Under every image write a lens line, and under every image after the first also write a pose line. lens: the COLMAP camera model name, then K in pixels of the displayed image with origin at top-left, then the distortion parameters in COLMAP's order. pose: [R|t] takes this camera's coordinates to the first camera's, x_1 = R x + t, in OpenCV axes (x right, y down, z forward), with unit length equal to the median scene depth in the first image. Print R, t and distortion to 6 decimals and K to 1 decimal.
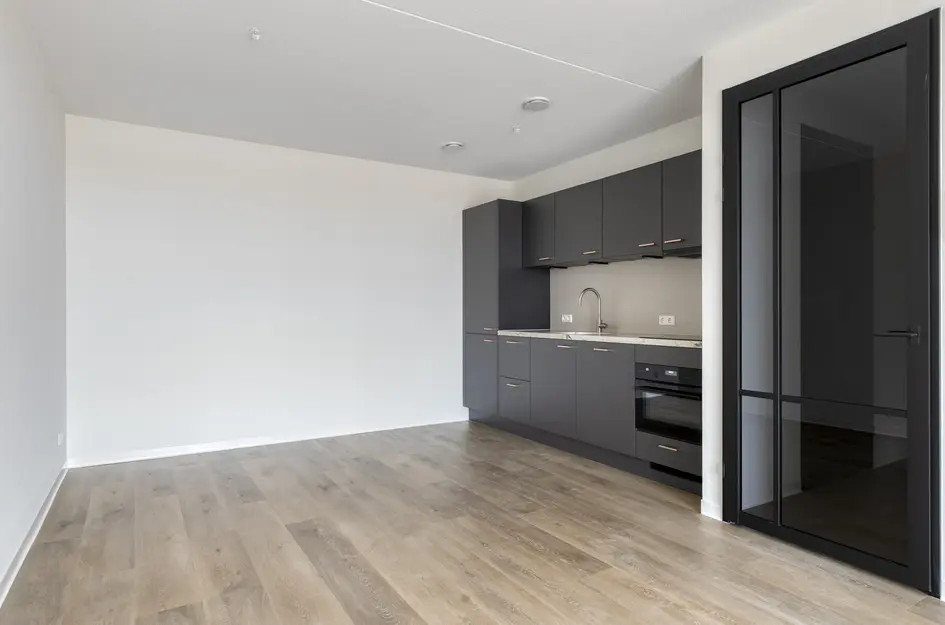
lens RADIAL K [[533.6, 0, 476.5], [0, 533.6, 311.5], [0, 0, 1]] dist [0.003026, 0.002063]
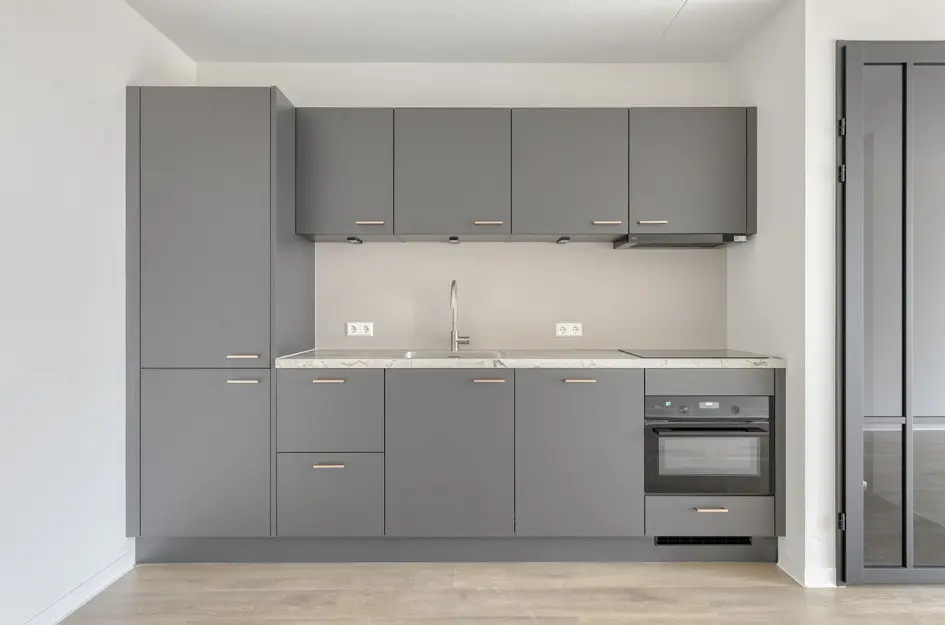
lens RADIAL K [[581.6, 0, 475.6], [0, 581.6, 307.5], [0, 0, 1]] dist [0.001611, 0.001766]
pose [[0.524224, 0.002372, 0.851577, -0.420753], [-0.000552, 0.999997, -0.002446, -0.012679], [-0.851580, 0.000812, 0.524223, 0.766467]]
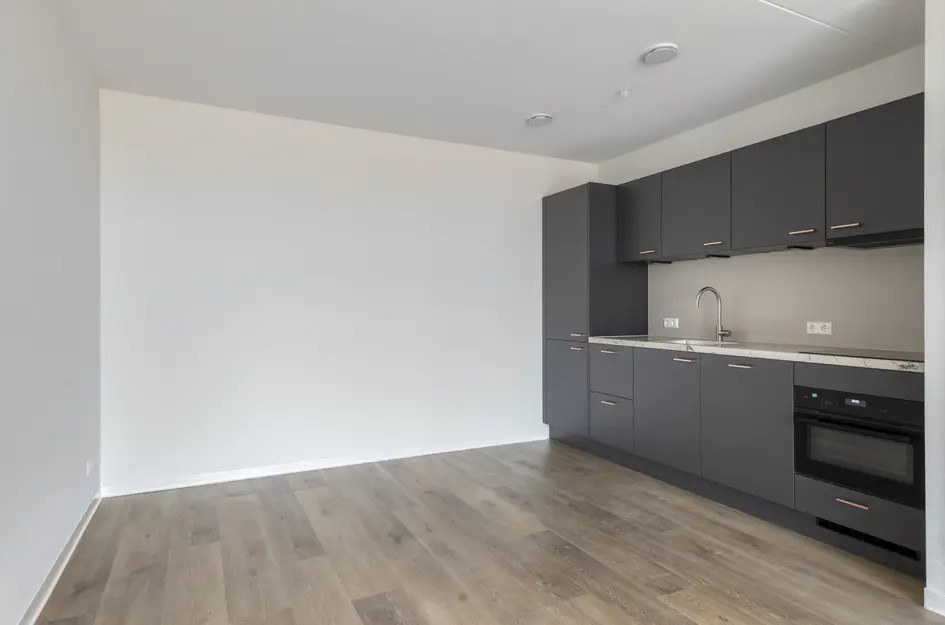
lens RADIAL K [[532.7, 0, 478.3], [0, 532.7, 307.6], [0, 0, 1]] dist [0.016083, -0.000723]
pose [[0.996541, 0.000179, -0.083108, -0.086664], [-0.000299, 0.999999, -0.001430, -0.013802], [0.083107, 0.001450, 0.996540, 0.189617]]
